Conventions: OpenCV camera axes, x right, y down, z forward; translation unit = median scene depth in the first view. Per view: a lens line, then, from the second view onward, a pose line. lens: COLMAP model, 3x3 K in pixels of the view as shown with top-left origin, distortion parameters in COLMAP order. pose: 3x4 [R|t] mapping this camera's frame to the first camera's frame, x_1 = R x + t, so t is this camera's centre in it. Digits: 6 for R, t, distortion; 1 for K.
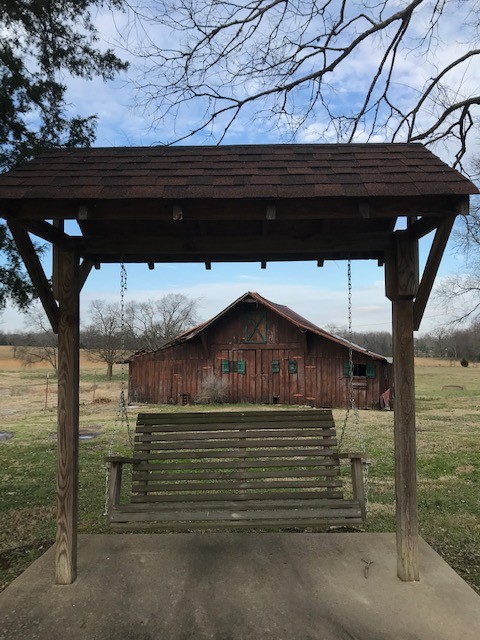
lens RADIAL K [[522.6, 0, 239.7], [0, 522.6, 321.4], [0, 0, 1]] dist [0.059069, -0.004811]
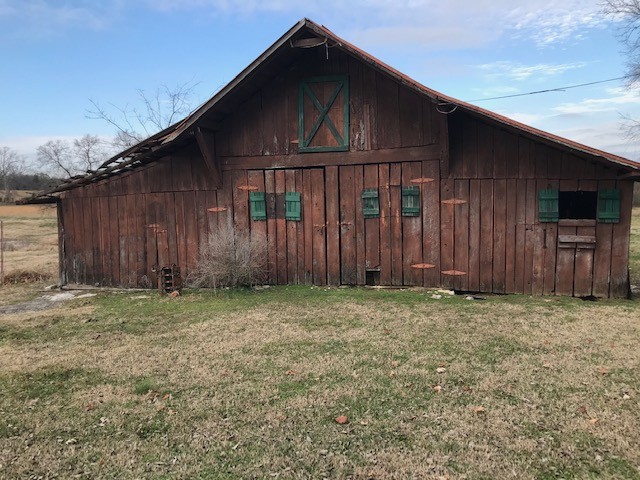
lens RADIAL K [[522.6, 0, 319.7], [0, 522.6, 240.4], [0, 0, 1]] dist [0.059069, -0.004811]
pose [[0.997216, -0.029213, 0.068612, -0.006127], [0.018665, 0.988565, 0.149633, 0.049828], [-0.072199, -0.147936, 0.986358, 0.553869]]
